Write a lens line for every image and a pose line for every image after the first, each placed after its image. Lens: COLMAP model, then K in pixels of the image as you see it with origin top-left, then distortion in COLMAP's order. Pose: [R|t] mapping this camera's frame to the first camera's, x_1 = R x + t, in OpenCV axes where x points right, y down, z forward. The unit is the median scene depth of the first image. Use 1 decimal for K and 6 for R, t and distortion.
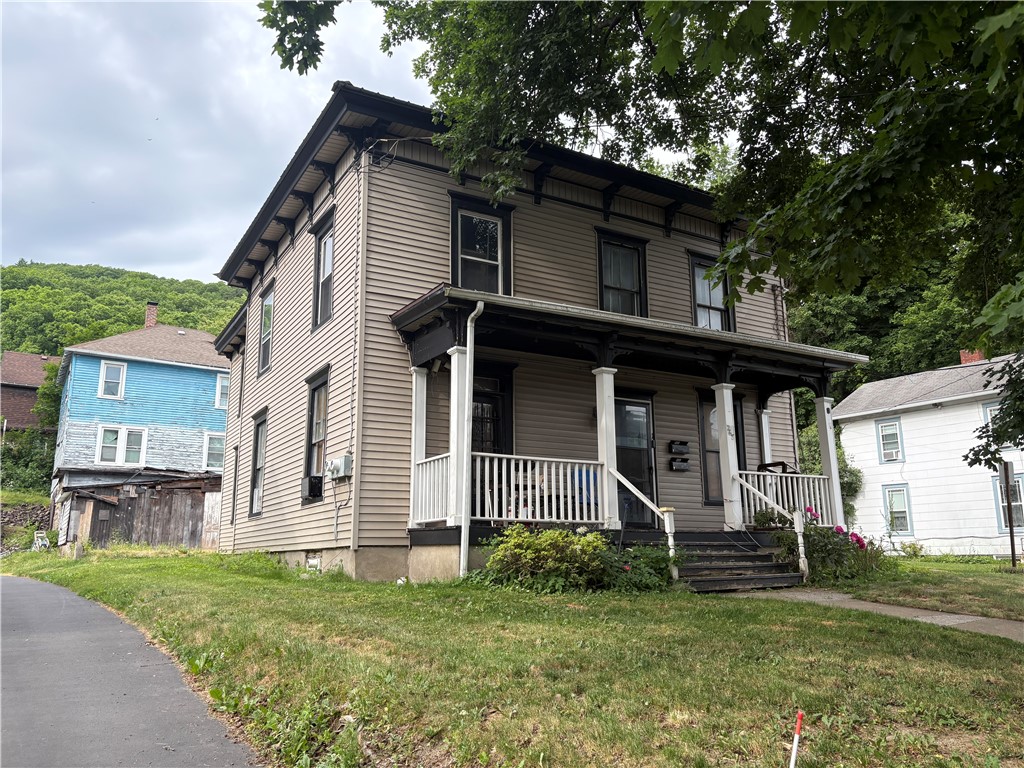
lens RADIAL K [[774.1, 0, 494.7], [0, 774.1, 386.2], [0, 0, 1]] dist [0.042785, -0.005931]
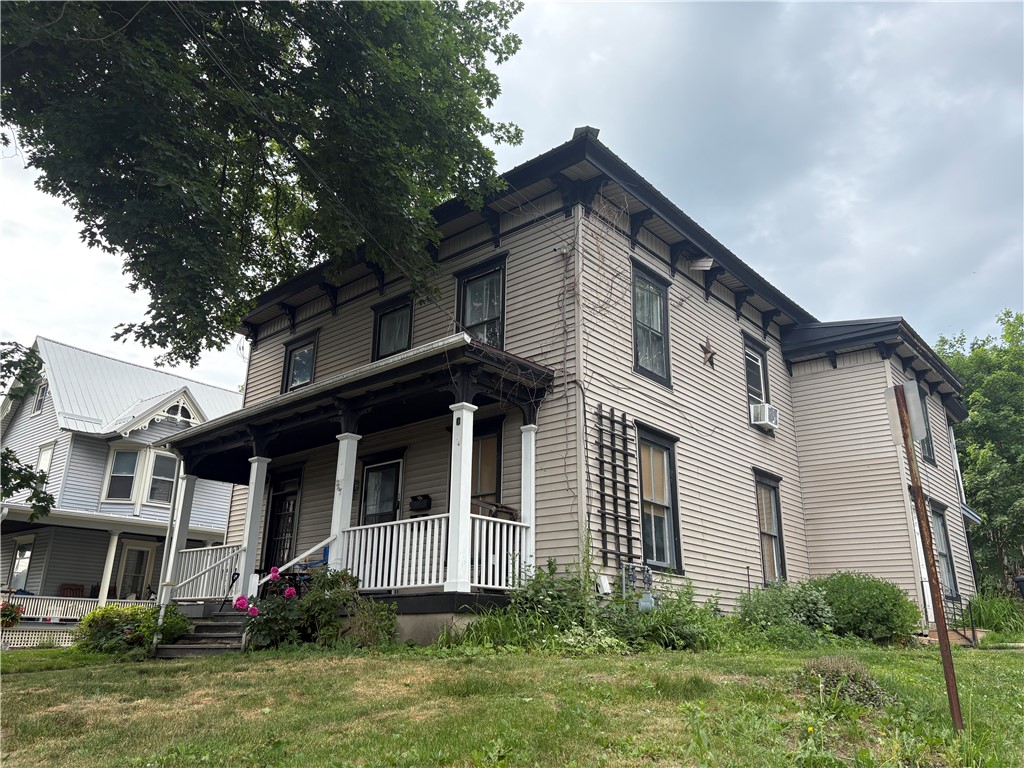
lens RADIAL K [[774.1, 0, 494.7], [0, 774.1, 386.2], [0, 0, 1]] dist [0.042785, -0.005931]
pose [[0.308618, -0.279632, -0.909154, 1.217233], [0.191406, 0.954516, -0.228610, 0.187277], [0.931729, -0.103464, 0.348104, 0.852953]]
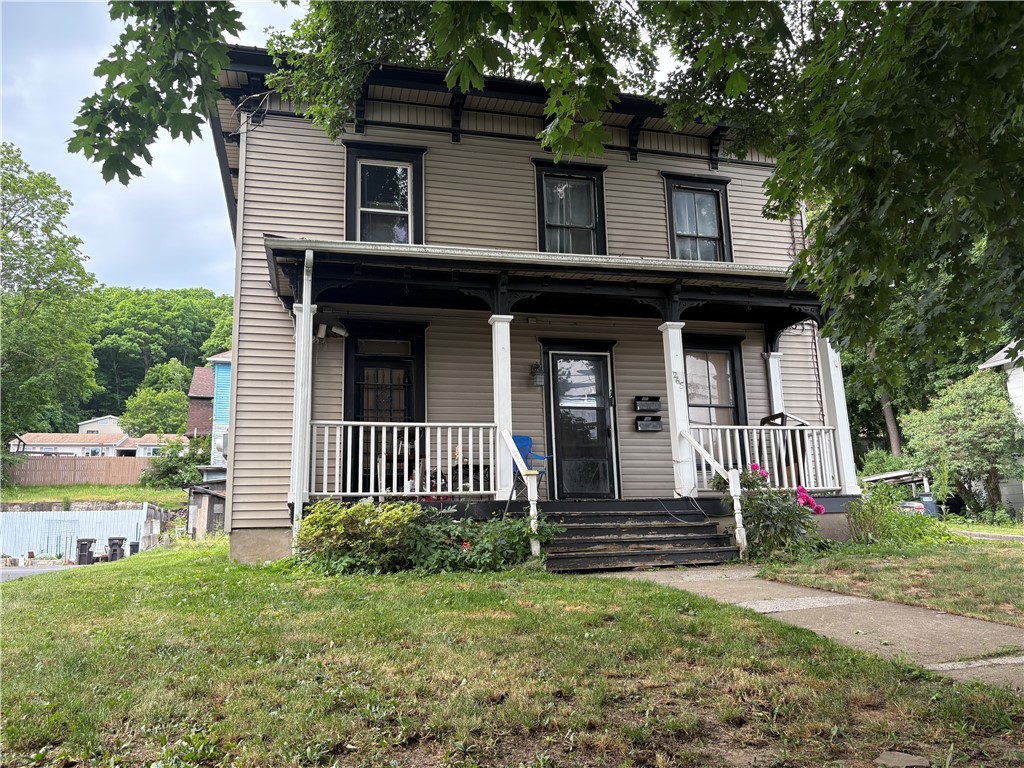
lens RADIAL K [[774.1, 0, 494.7], [0, 774.1, 386.2], [0, 0, 1]] dist [0.042785, -0.005931]
pose [[0.963795, -0.074202, -0.256113, 0.321964], [0.078040, 0.996938, 0.004841, 0.046200], [0.254970, -0.024653, 0.966635, 0.148678]]
